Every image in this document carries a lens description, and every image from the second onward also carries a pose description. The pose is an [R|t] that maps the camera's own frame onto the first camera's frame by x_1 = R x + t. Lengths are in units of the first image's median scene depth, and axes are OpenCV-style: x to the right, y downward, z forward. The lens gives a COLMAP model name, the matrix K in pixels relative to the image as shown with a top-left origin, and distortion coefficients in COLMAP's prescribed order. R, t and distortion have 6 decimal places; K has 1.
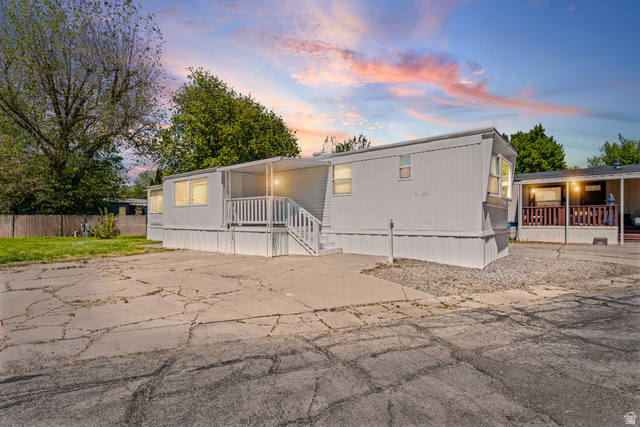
lens RADIAL K [[265.8, 0, 320.0], [0, 265.8, 213.5], [0, 0, 1]] dist [-0.003063, -0.000625]
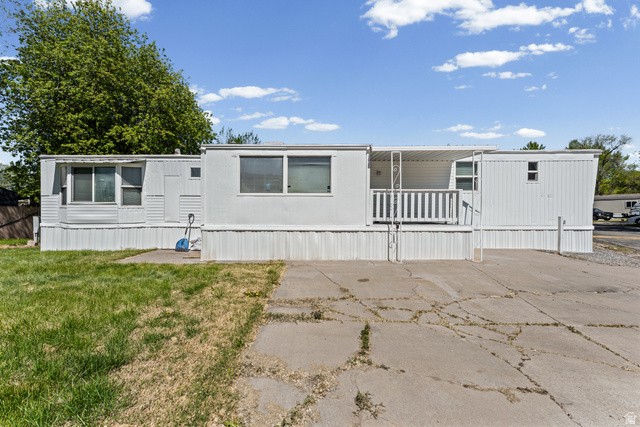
lens RADIAL K [[245.9, 0, 320.0], [0, 245.9, 213.5], [0, 0, 1]] dist [-0.001859, -0.000174]
pose [[0.836508, 0.010900, 0.547847, -6.433029], [-0.015189, 0.999879, 0.003299, 0.120508], [-0.547745, -0.011080, 0.836572, 3.682052]]
